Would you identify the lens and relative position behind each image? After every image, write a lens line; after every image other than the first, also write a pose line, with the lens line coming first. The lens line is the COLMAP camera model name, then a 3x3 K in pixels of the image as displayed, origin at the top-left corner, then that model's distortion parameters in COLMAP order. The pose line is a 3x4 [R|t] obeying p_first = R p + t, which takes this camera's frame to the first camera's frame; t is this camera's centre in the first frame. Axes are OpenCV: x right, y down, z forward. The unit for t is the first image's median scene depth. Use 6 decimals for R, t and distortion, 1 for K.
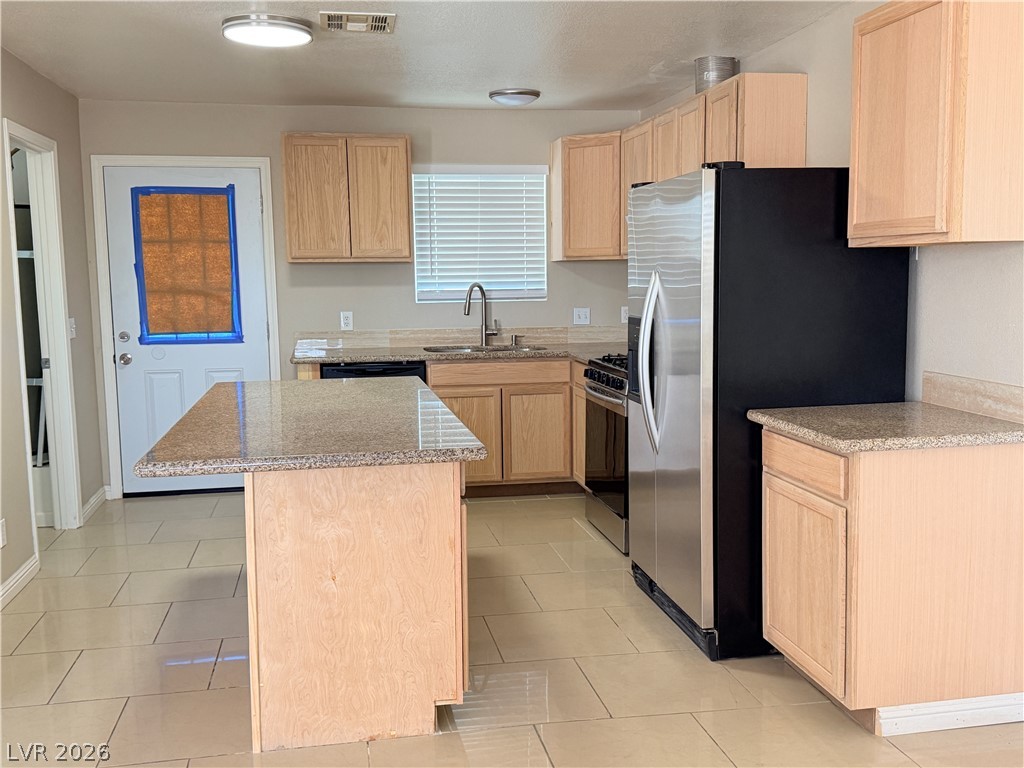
lens RADIAL K [[1007.3, 0, 515.2], [0, 1007.3, 387.7], [0, 0, 1]] dist [0.194566, -0.421094]
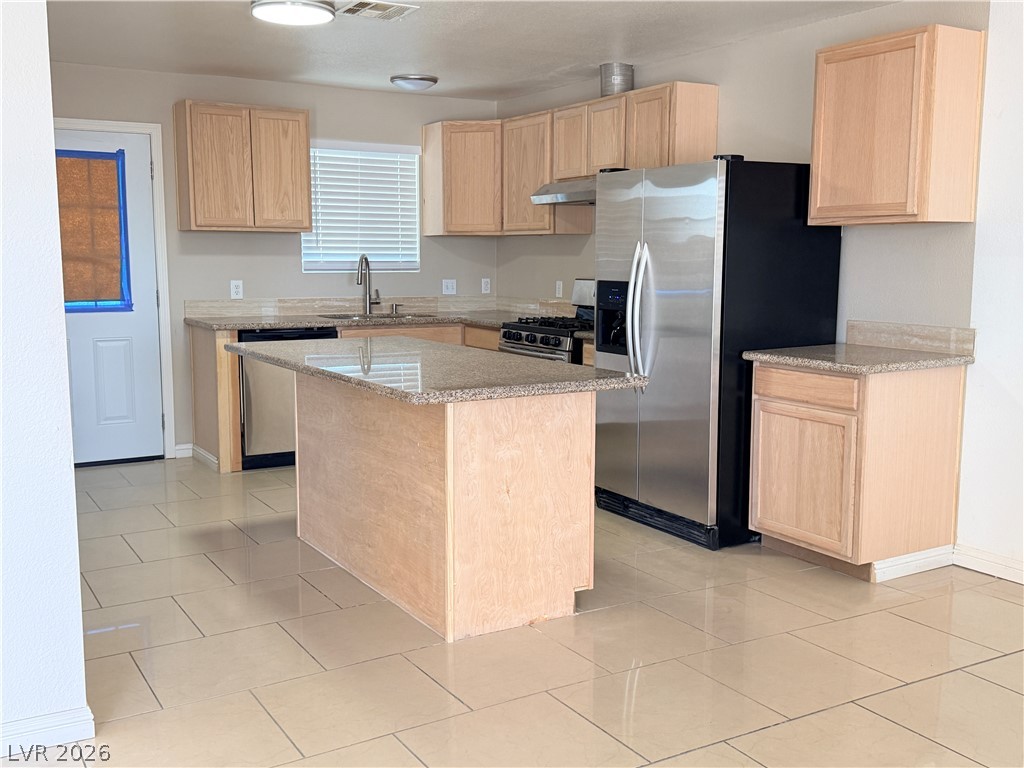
lens RADIAL K [[1008.9, 0, 504.0], [0, 1008.9, 390.4], [0, 0, 1]] dist [0.194964, -0.430540]
pose [[0.939898, -0.031733, 0.339978, -0.392429], [0.025387, 0.999411, 0.023099, 0.026783], [-0.340510, -0.013080, 0.940150, -0.080452]]
